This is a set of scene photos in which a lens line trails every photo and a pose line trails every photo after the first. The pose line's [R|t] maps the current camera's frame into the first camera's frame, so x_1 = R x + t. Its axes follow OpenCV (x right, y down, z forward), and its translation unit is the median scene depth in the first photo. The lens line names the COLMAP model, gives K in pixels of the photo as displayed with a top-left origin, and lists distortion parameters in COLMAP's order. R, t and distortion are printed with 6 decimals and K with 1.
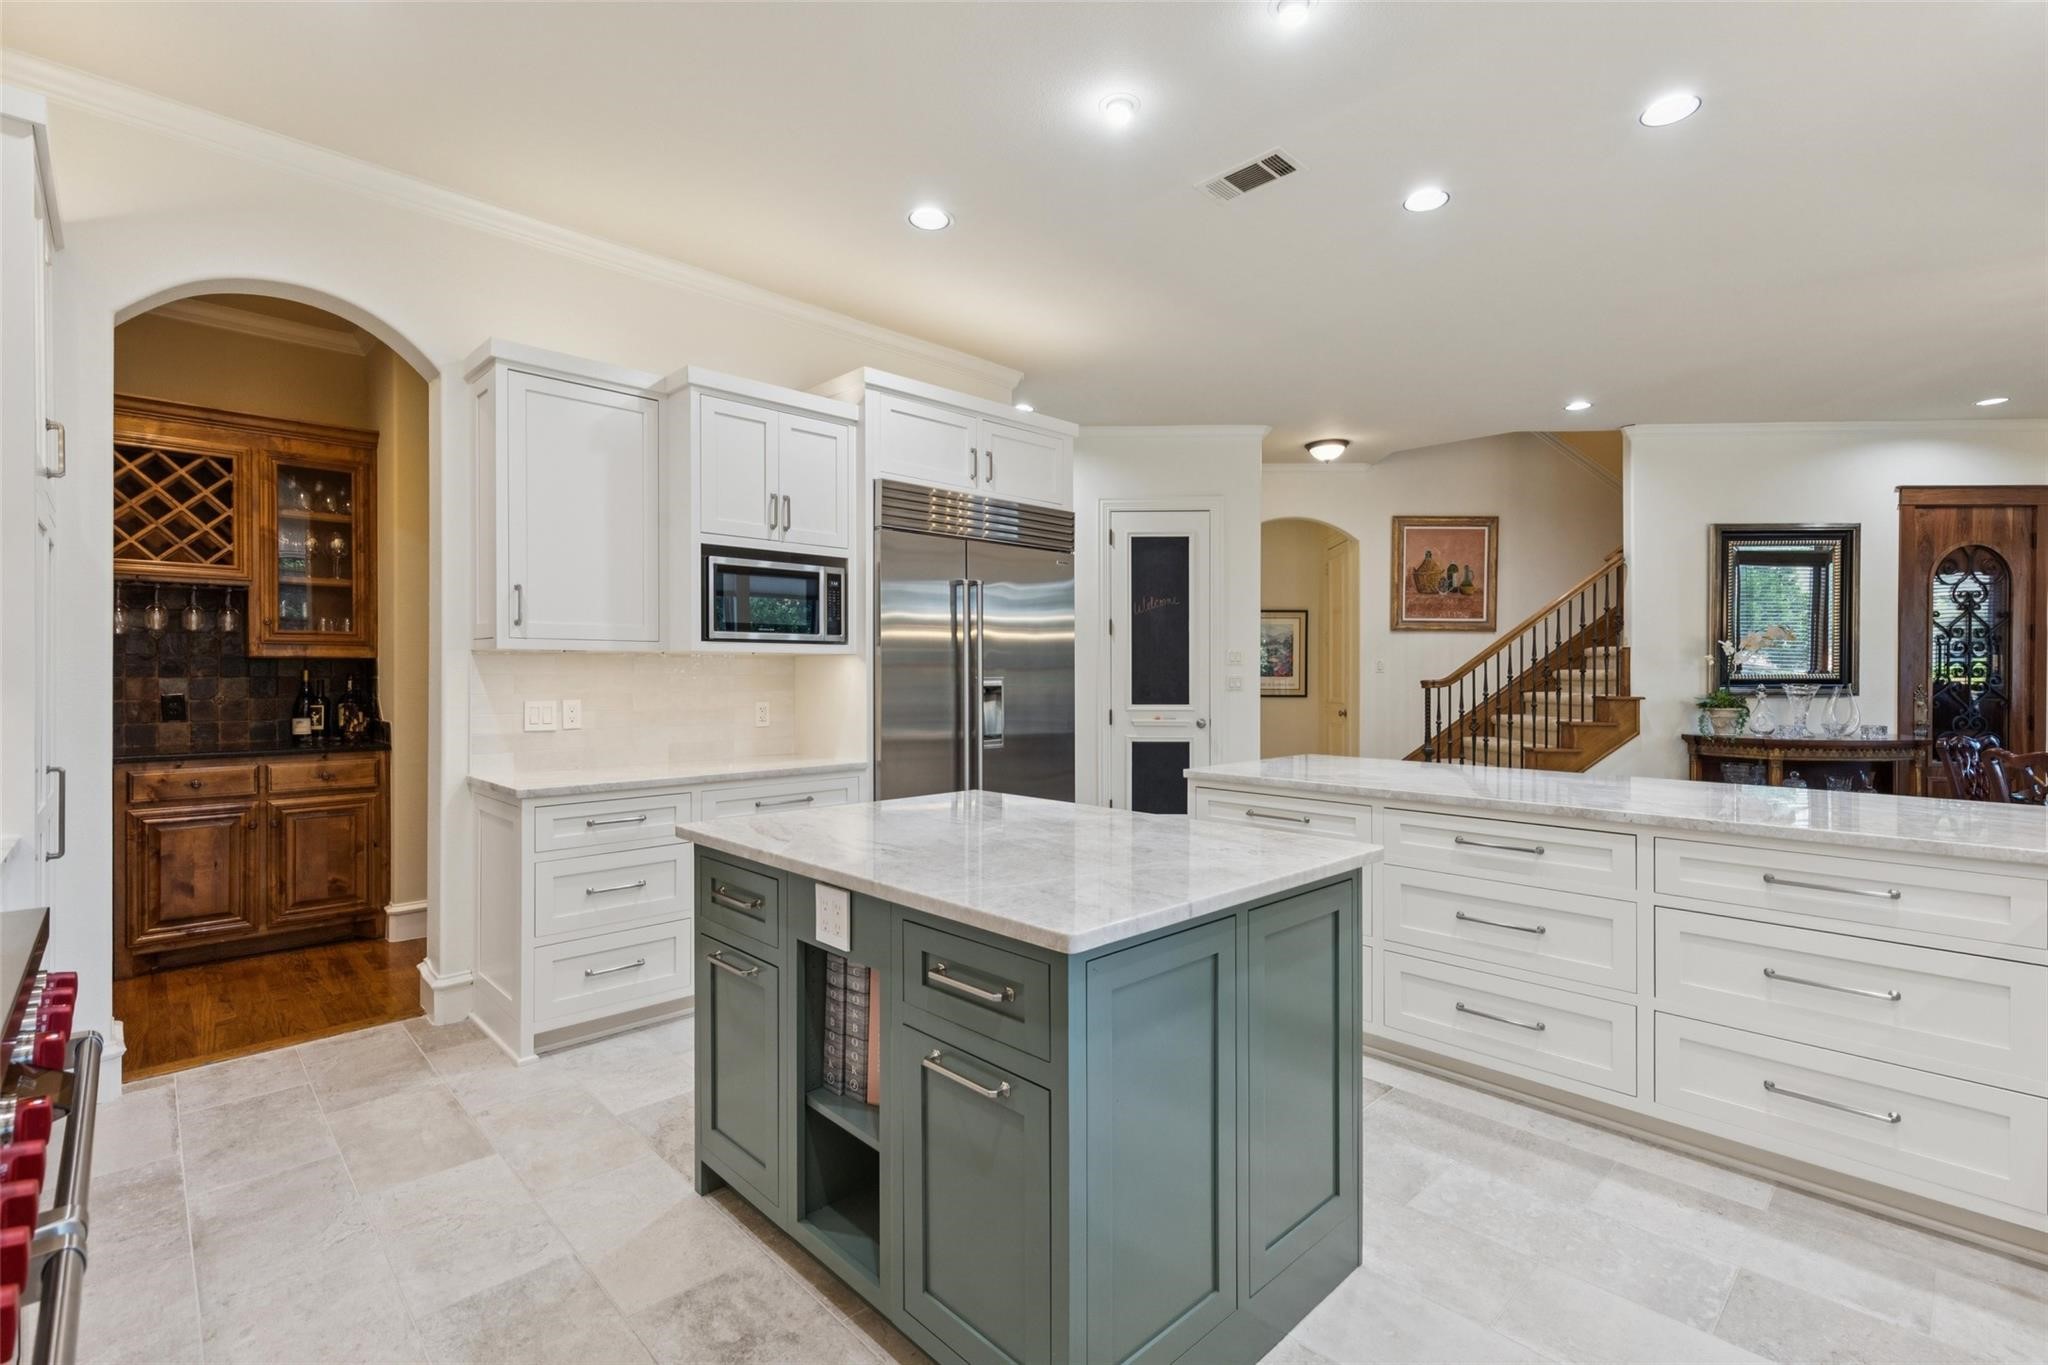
lens RADIAL K [[928.5, 0, 1042.2], [0, 928.5, 680.6], [0, 0, 1]] dist [0.010733, -0.000591]
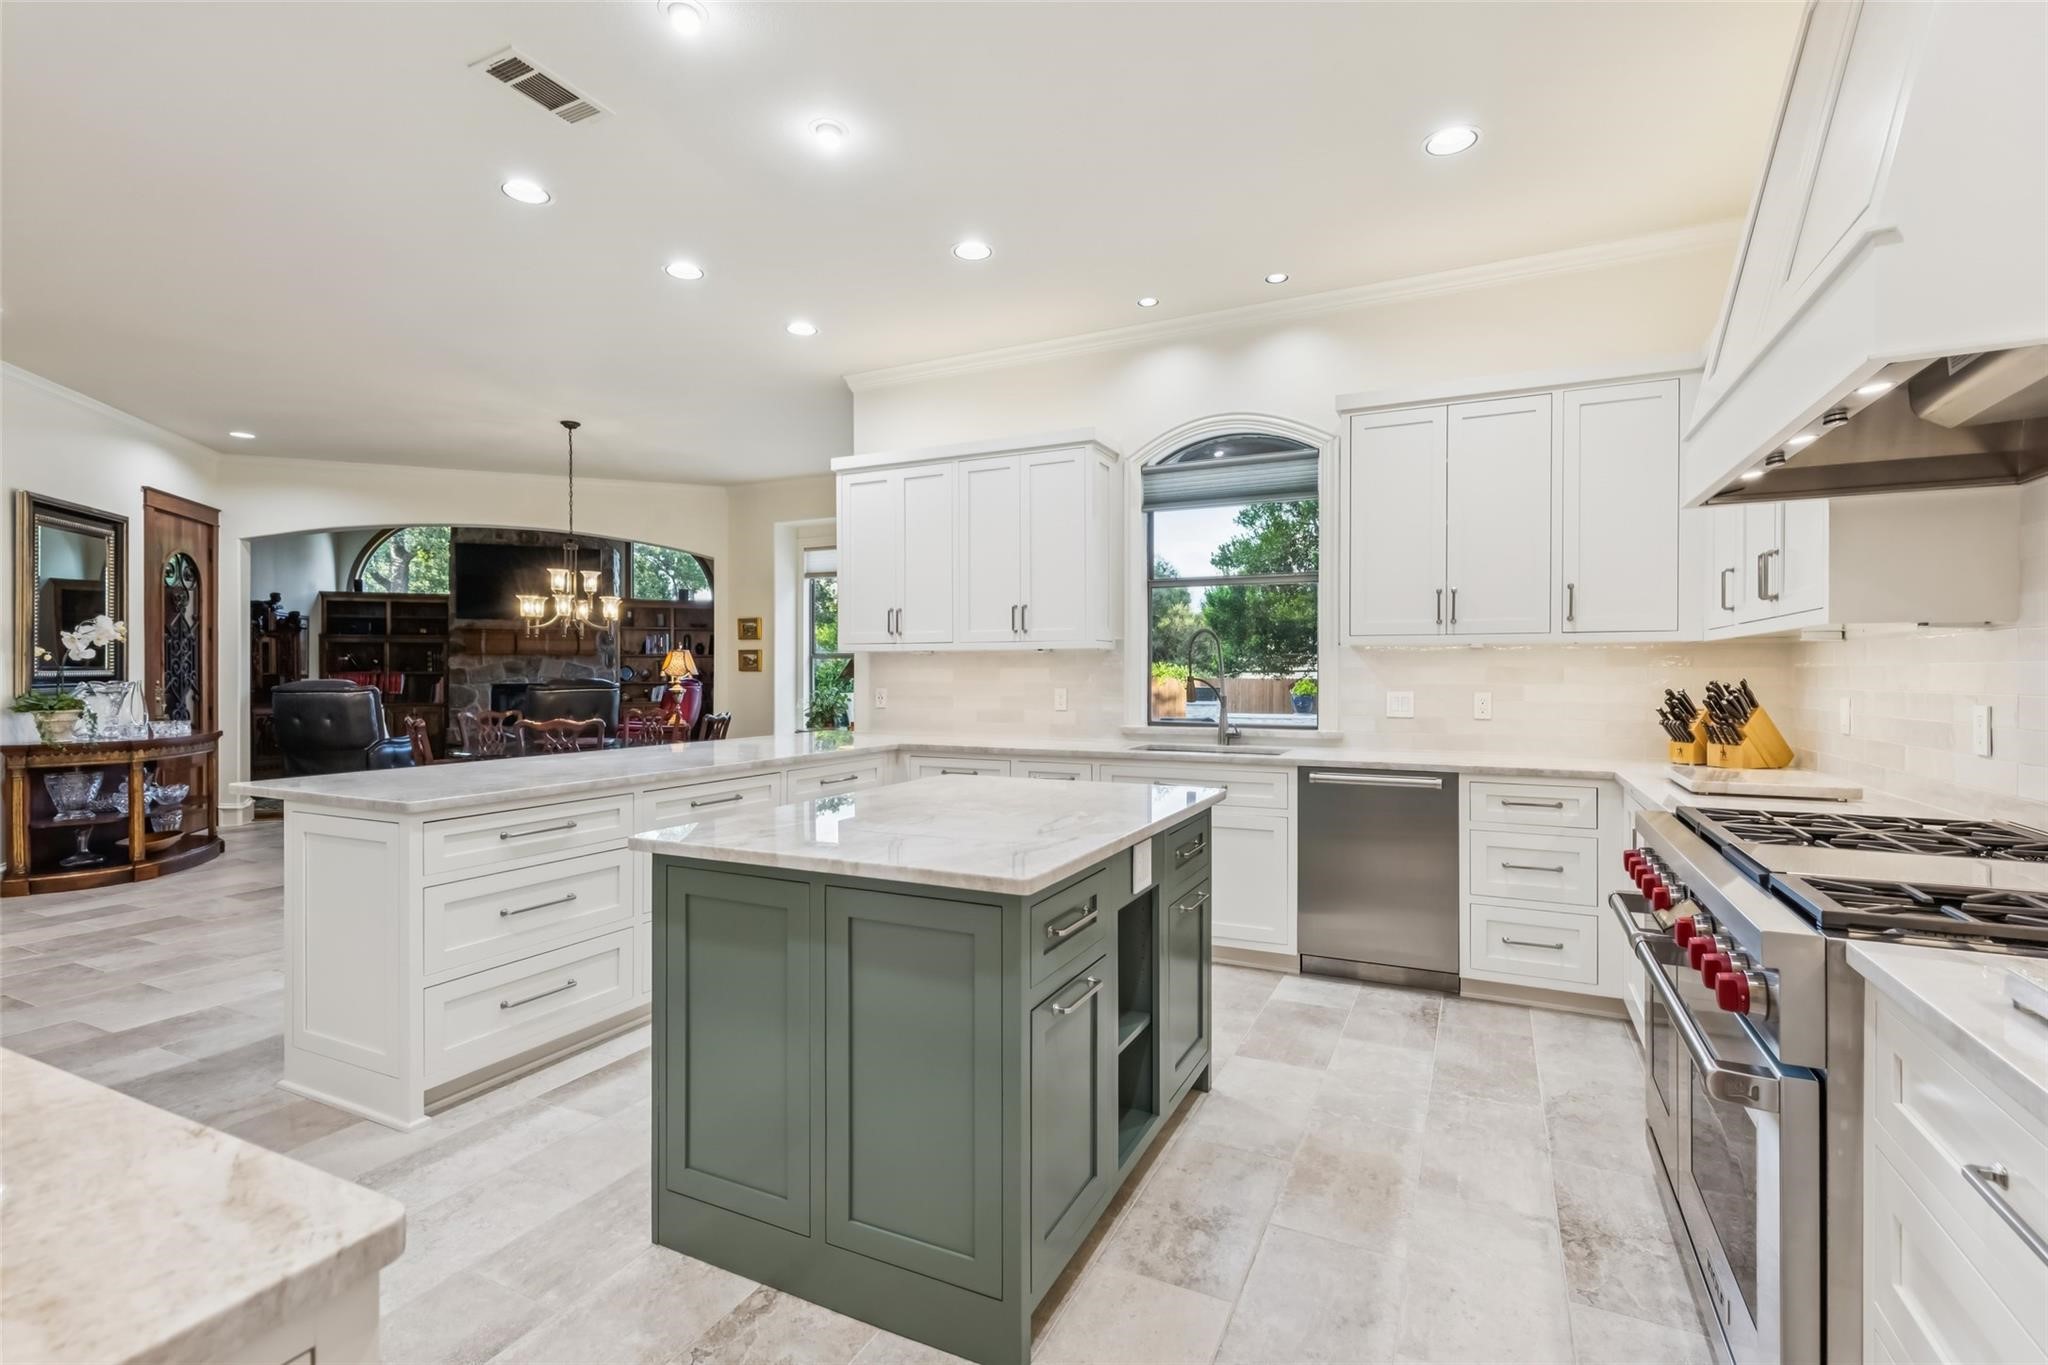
lens RADIAL K [[928.5, 0, 1046.2], [0, 928.5, 675.8], [0, 0, 1]] dist [0.010733, -0.000591]
pose [[-0.349050, -0.001925, 0.937102, -0.940009], [0.006887, 0.999966, 0.004619, 0.000125], [-0.937079, 0.008066, -0.349025, 1.096954]]
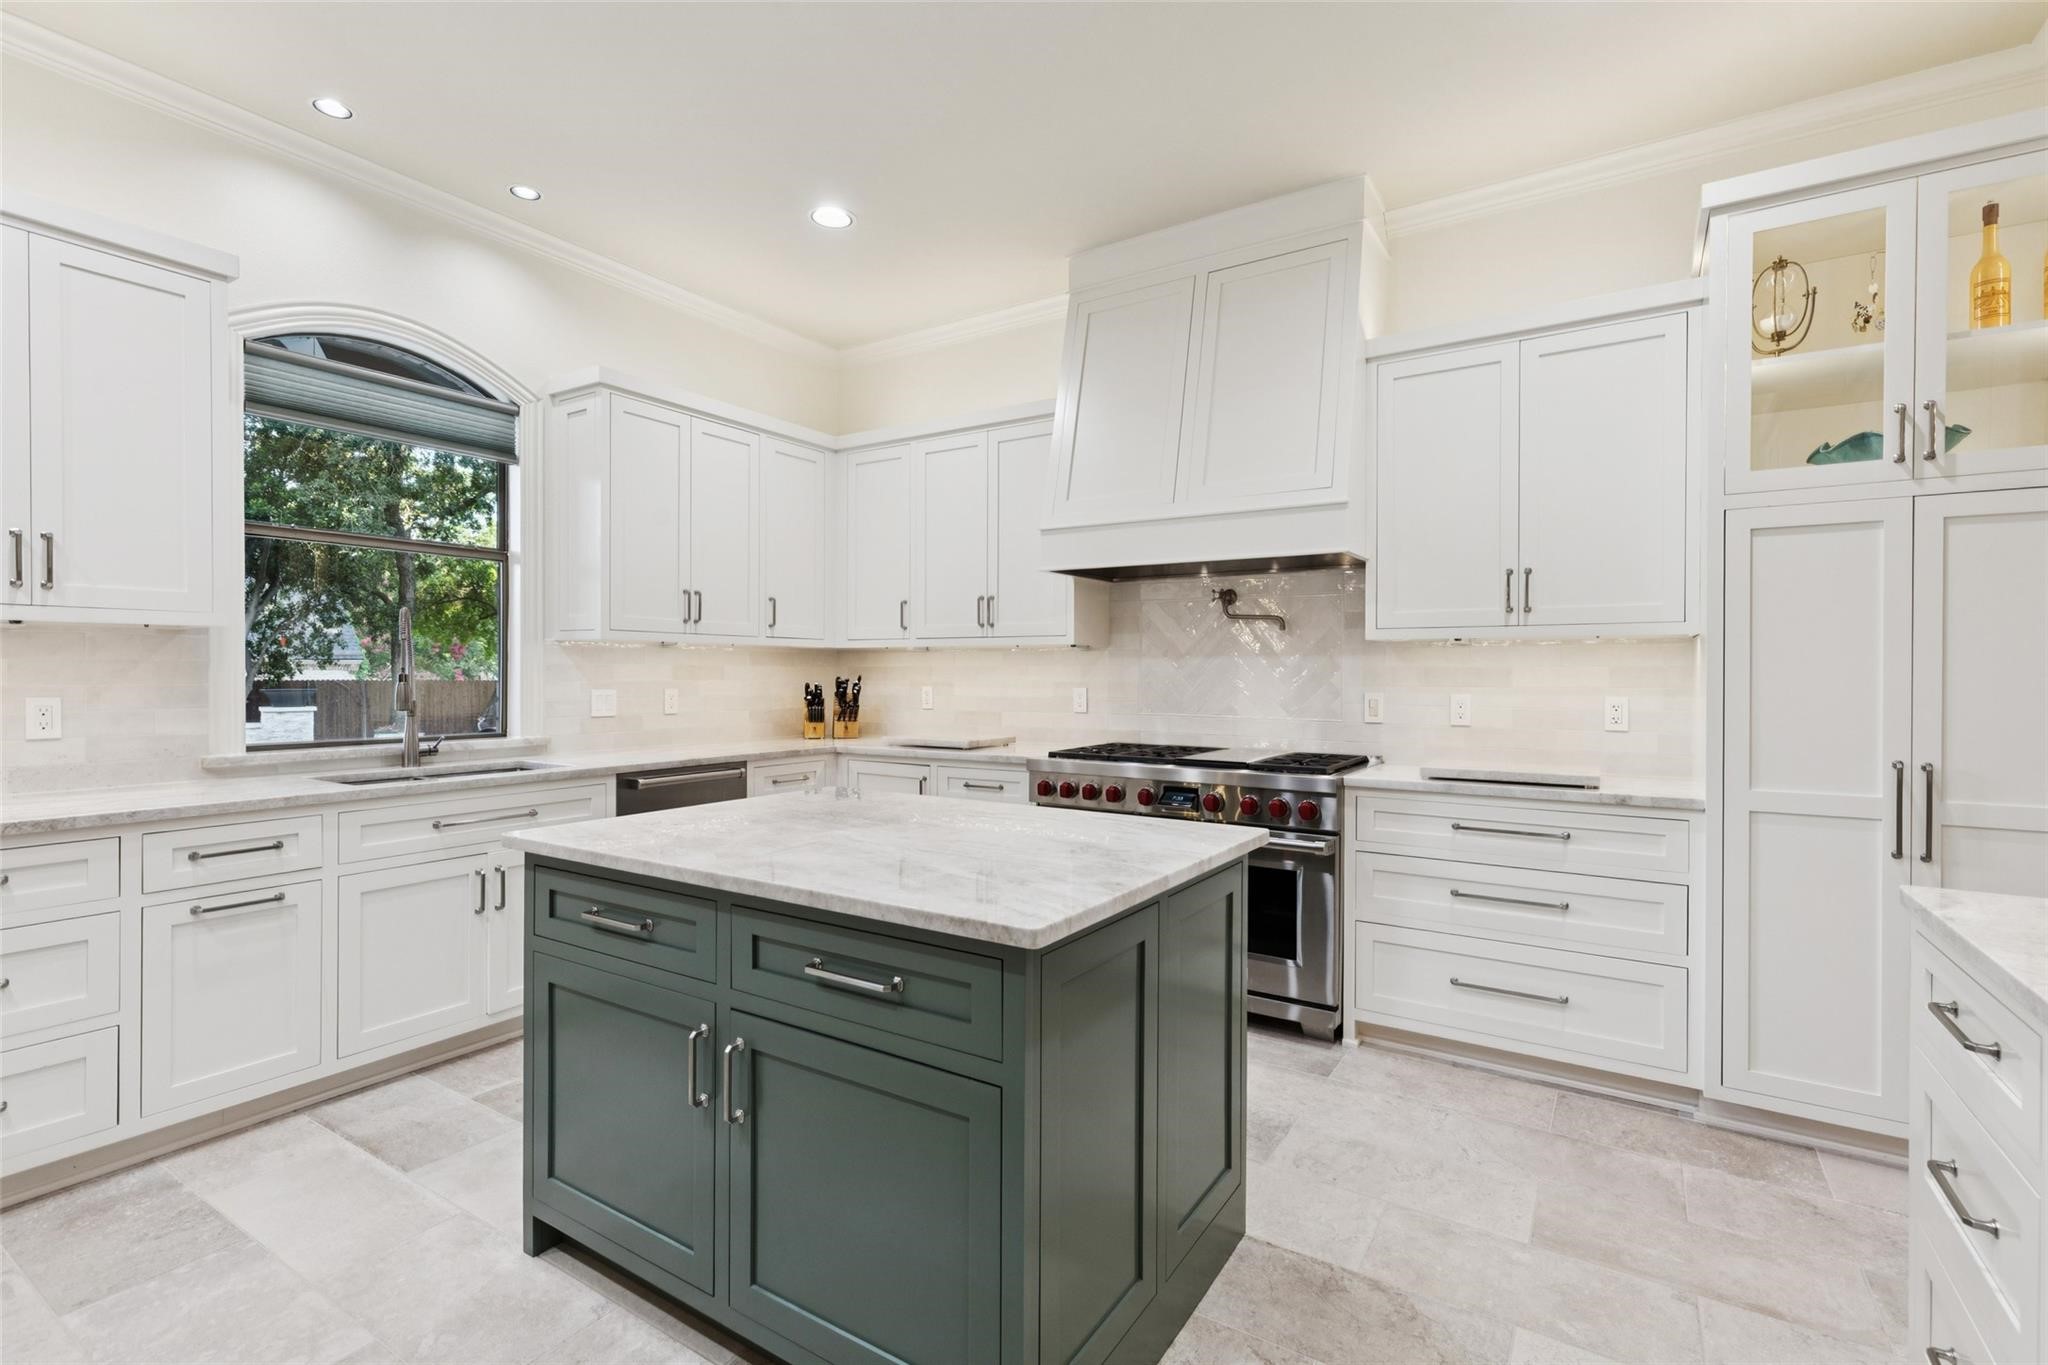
lens RADIAL K [[928.5, 0, 1039.8], [0, 928.5, 677.6], [0, 0, 1]] dist [0.010733, -0.000591]
pose [[-0.972790, -0.001545, -0.231684, 0.030969], [-0.004691, 0.999904, 0.013029, -0.004412], [0.231641, 0.013761, -0.972704, 1.638762]]
